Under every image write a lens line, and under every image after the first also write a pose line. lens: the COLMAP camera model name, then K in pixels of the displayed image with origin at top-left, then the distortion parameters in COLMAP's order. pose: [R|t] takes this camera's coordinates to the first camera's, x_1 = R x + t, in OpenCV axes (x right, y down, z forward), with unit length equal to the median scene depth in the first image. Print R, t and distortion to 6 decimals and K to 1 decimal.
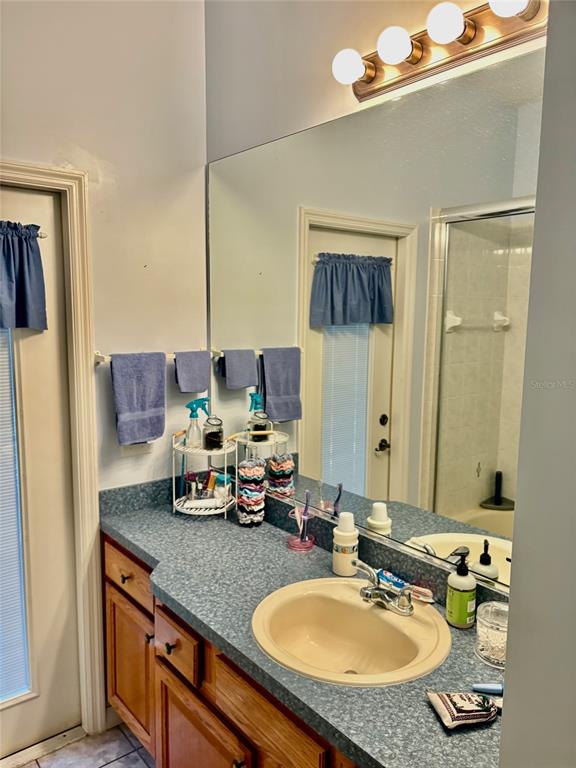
lens RADIAL K [[597.0, 0, 287.9], [0, 597.0, 384.8], [0, 0, 1]] dist [0.003181, -0.000837]
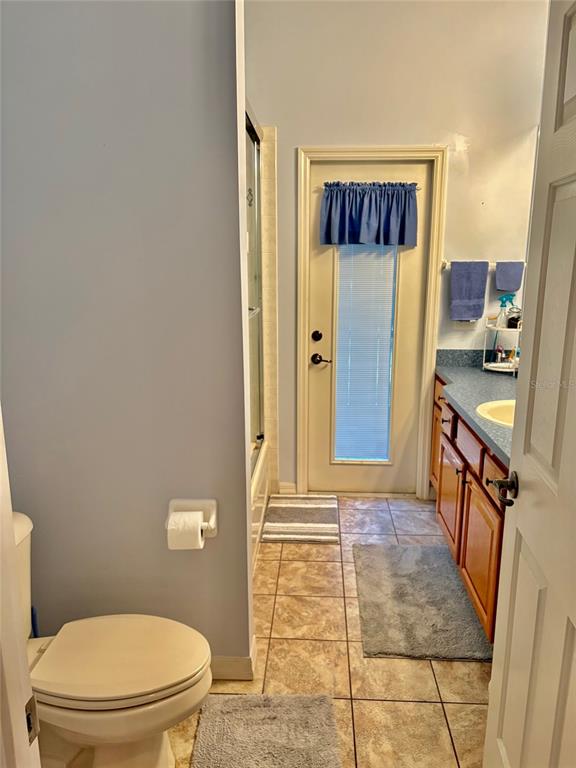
lens RADIAL K [[583.2, 0, 285.6], [0, 583.2, 388.1], [0, 0, 1]] dist [0.068823, -0.073184]
pose [[0.739293, 0.144863, -0.657617, 0.442037], [-0.085500, 0.988876, 0.121715, 0.124713], [0.667934, -0.033757, 0.743455, -0.463261]]
